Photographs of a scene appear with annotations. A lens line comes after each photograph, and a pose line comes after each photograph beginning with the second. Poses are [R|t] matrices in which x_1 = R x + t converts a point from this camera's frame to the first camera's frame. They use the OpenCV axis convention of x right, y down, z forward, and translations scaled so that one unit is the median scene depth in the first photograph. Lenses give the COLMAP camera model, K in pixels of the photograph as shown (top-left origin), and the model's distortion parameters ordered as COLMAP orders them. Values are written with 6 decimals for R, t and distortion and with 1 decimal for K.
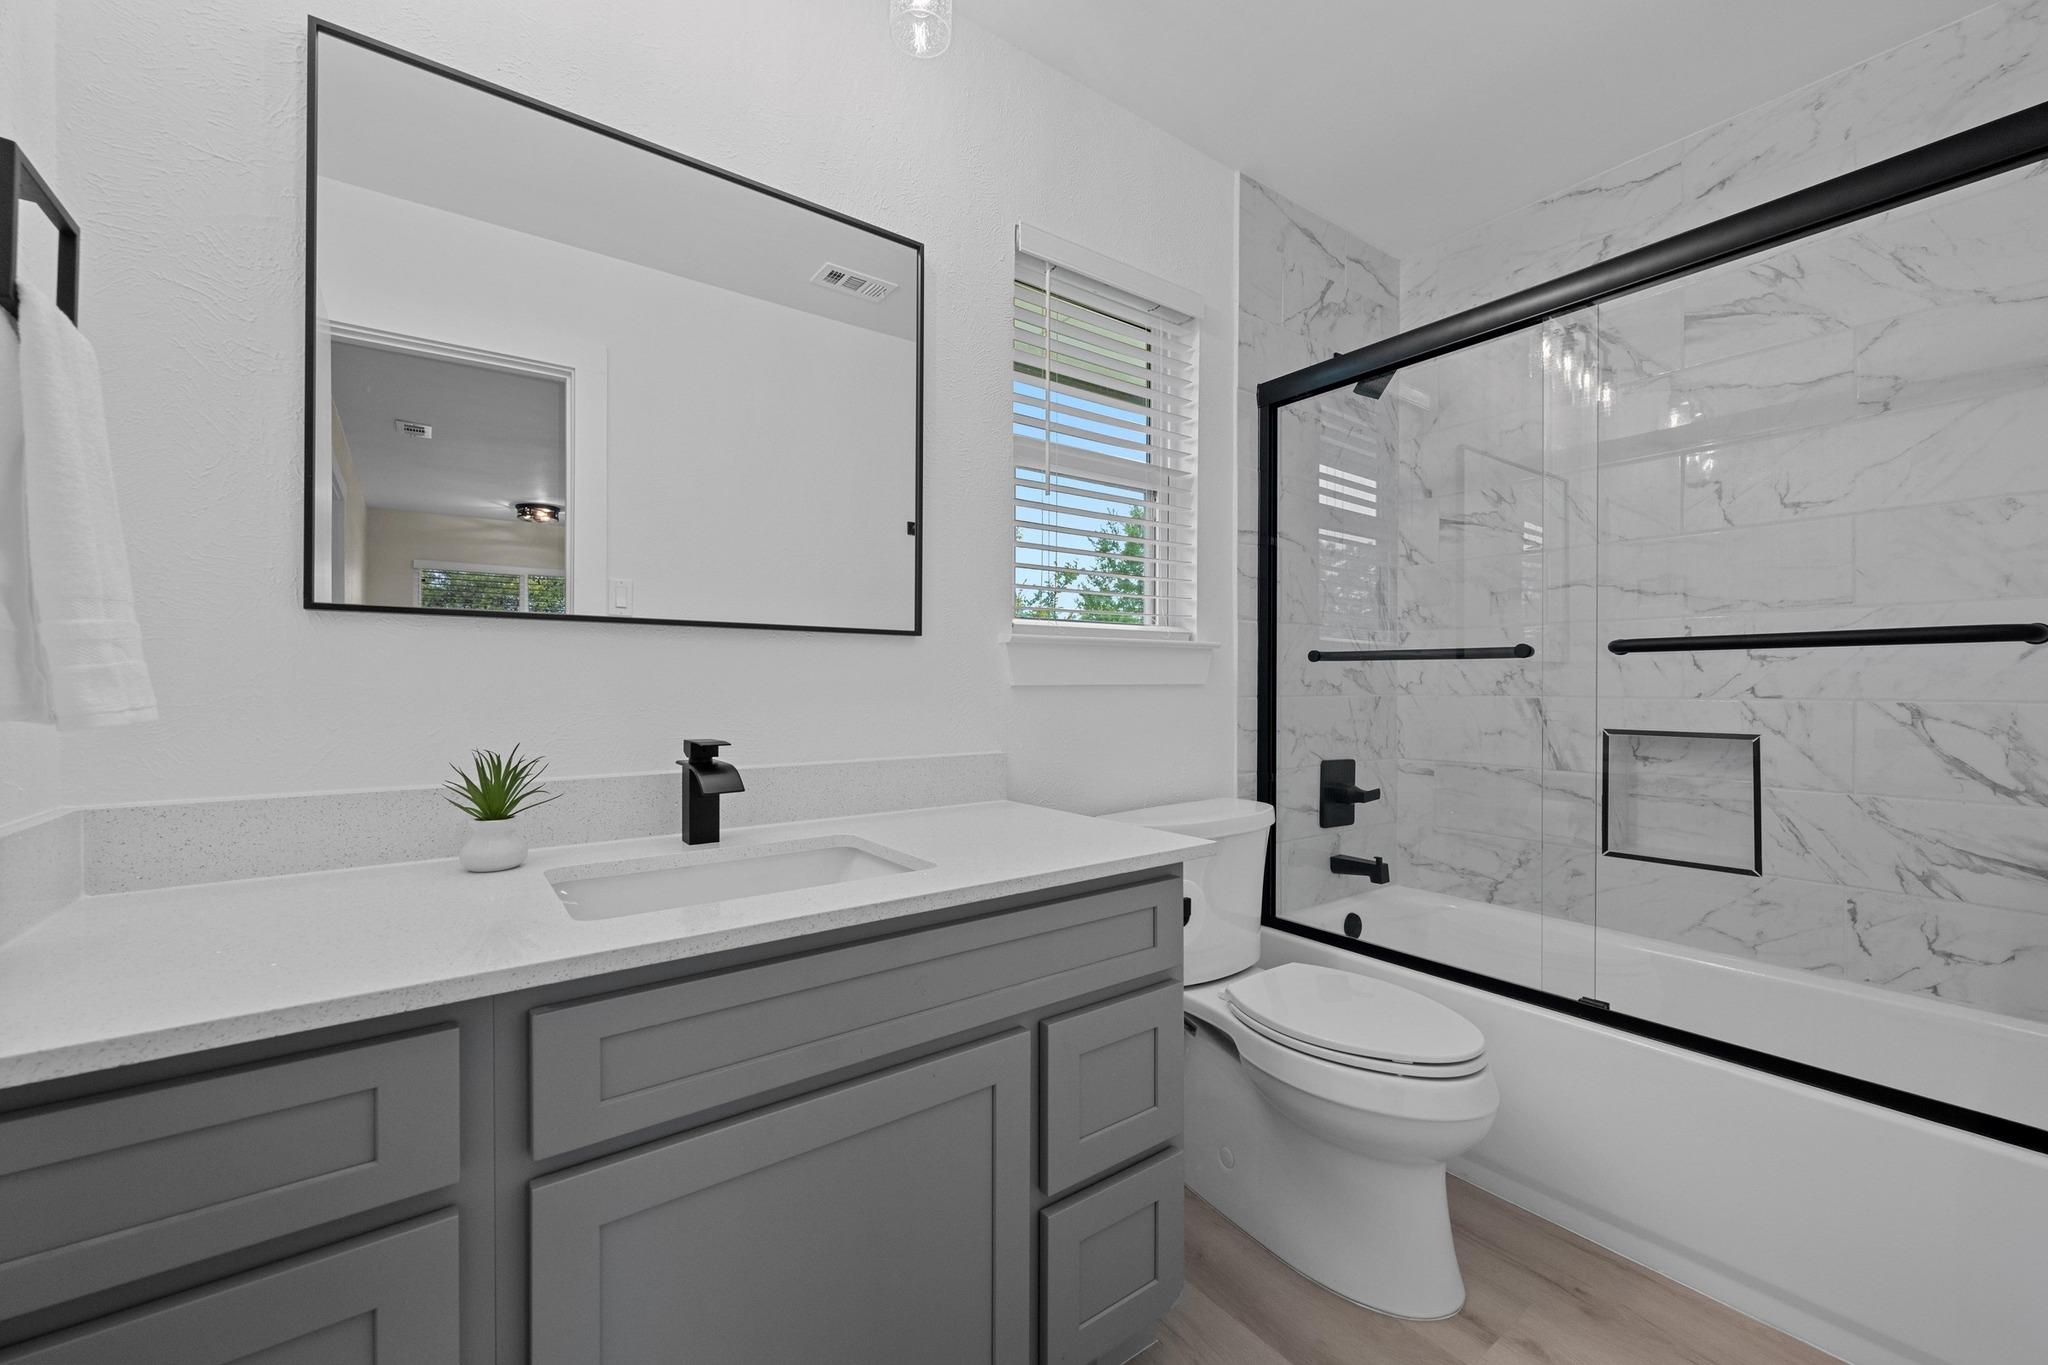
lens RADIAL K [[808.4, 0, 1007.0], [0, 808.4, 695.5], [0, 0, 1]] dist [-0.000512, 0.000243]
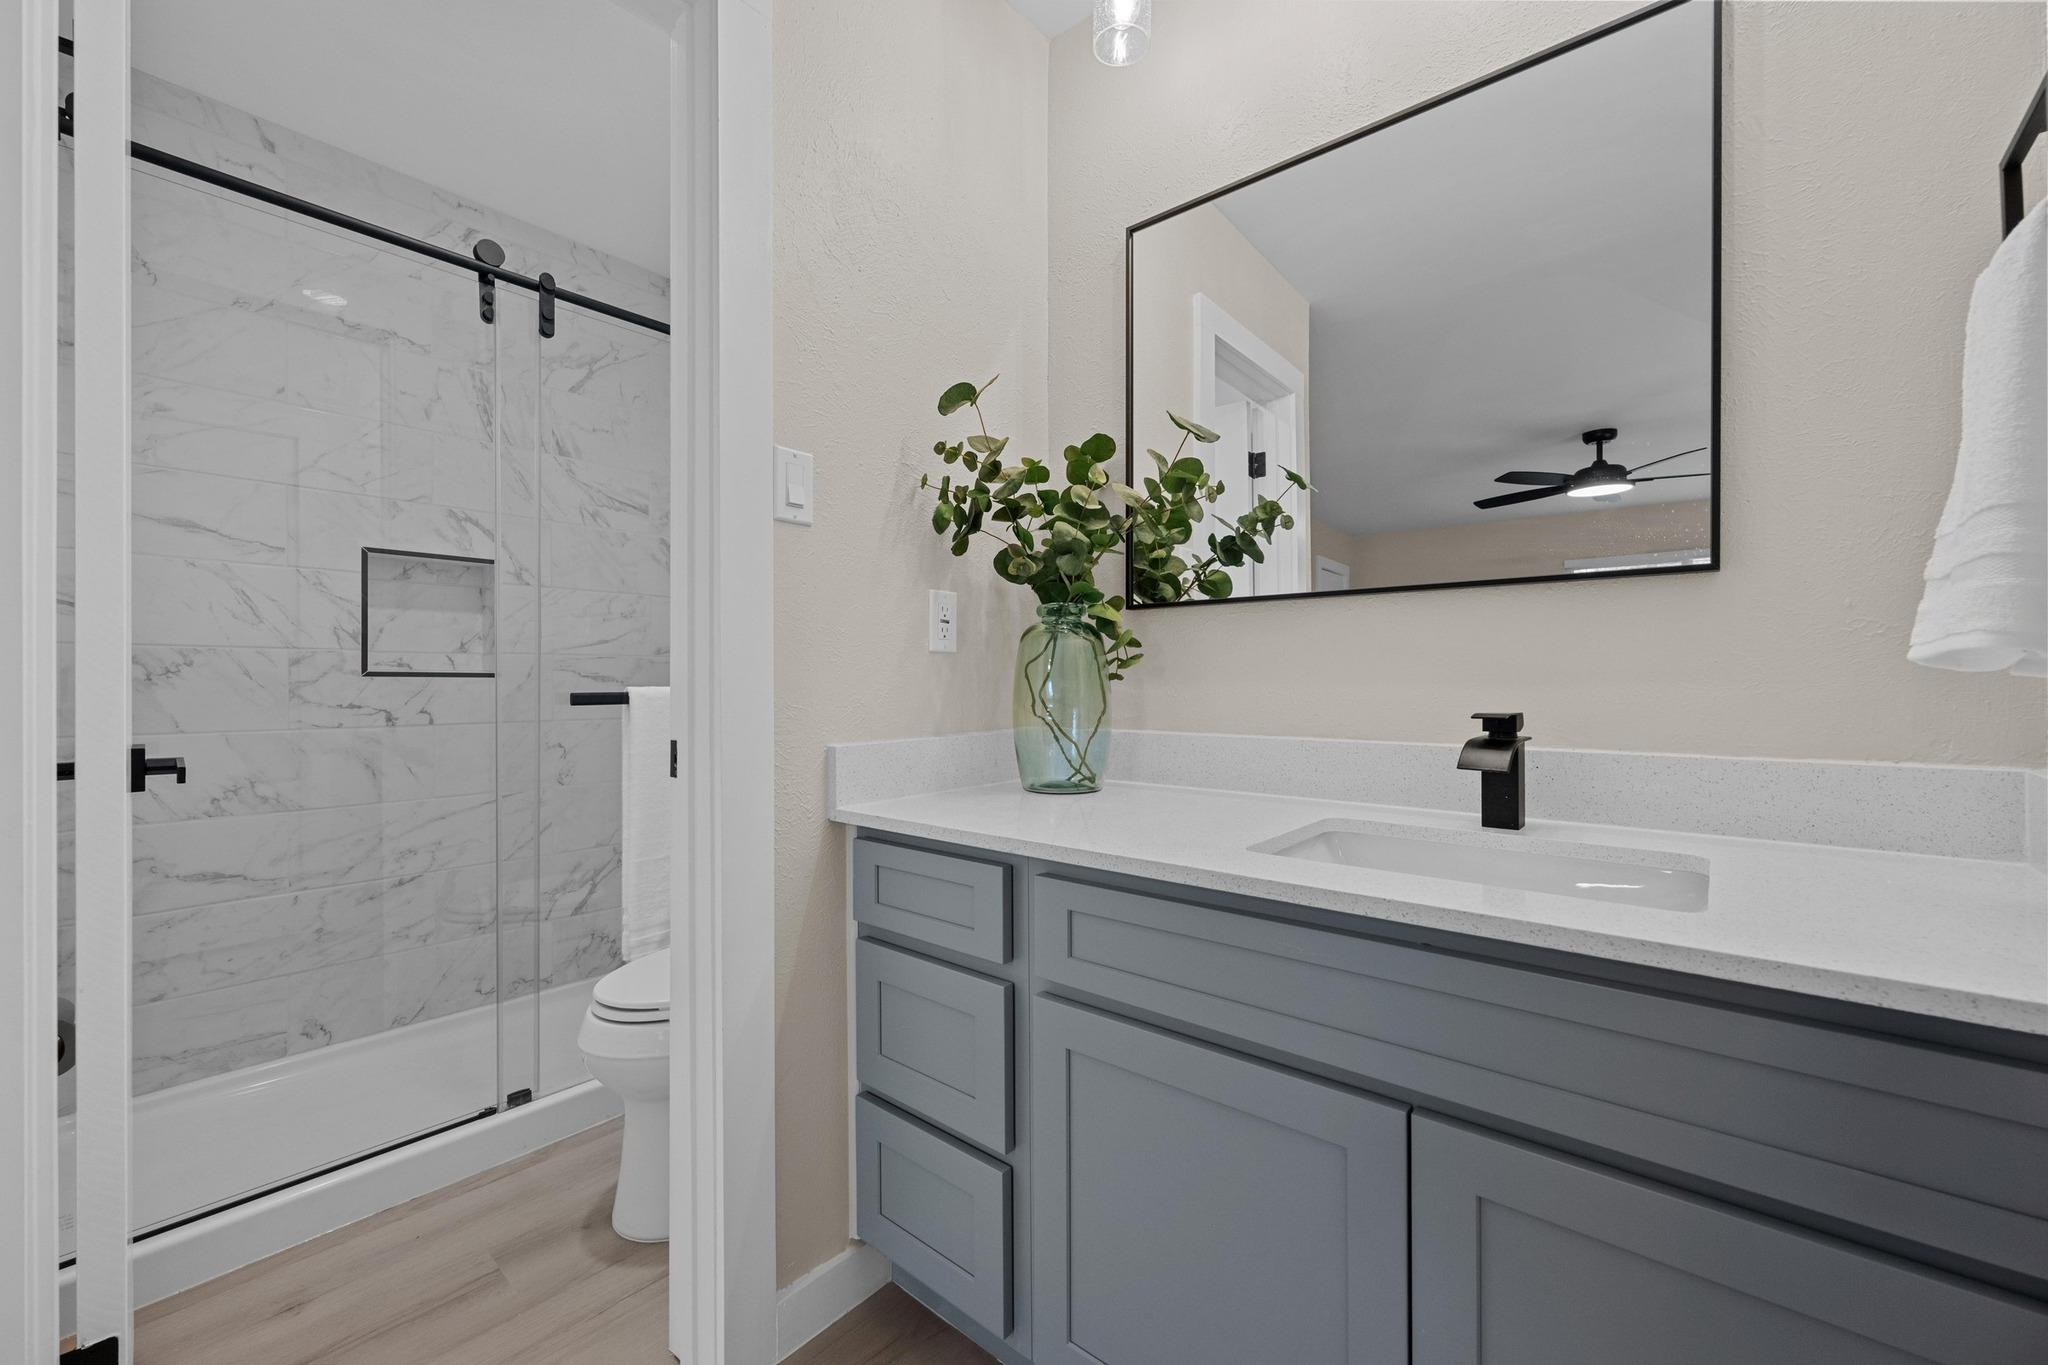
lens RADIAL K [[808.4, 0, 1020.4], [0, 808.4, 677.4], [0, 0, 1]] dist [-0.000512, 0.000243]
pose [[0.218313, 0.004120, -0.975870, 0.500903], [0.001814, 0.999988, 0.004628, 0.011218], [0.975877, -0.002781, 0.218303, 0.346371]]
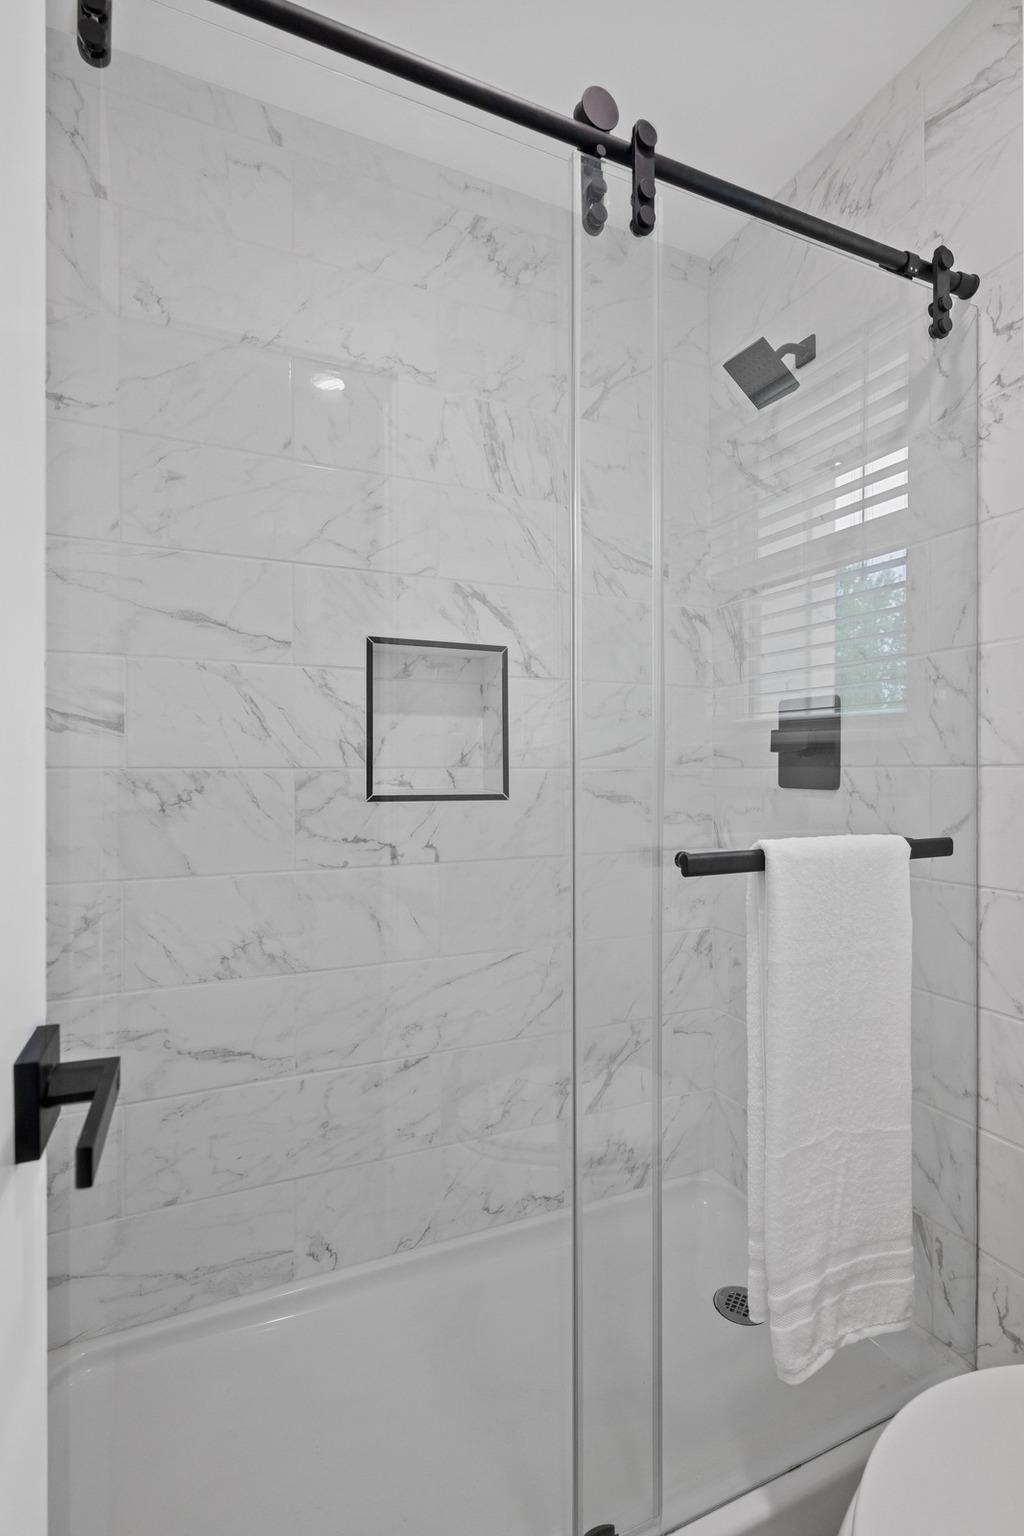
lens RADIAL K [[738.9, 0, 507.5], [0, 738.9, 764.1], [0, 0, 1]] dist [-0.003186, -0.000249]
pose [[-0.222405, 0.006599, -0.974932, 0.239048], [0.003156, 0.999977, 0.006049, -0.009521], [0.974949, -0.001732, -0.222420, 0.193091]]
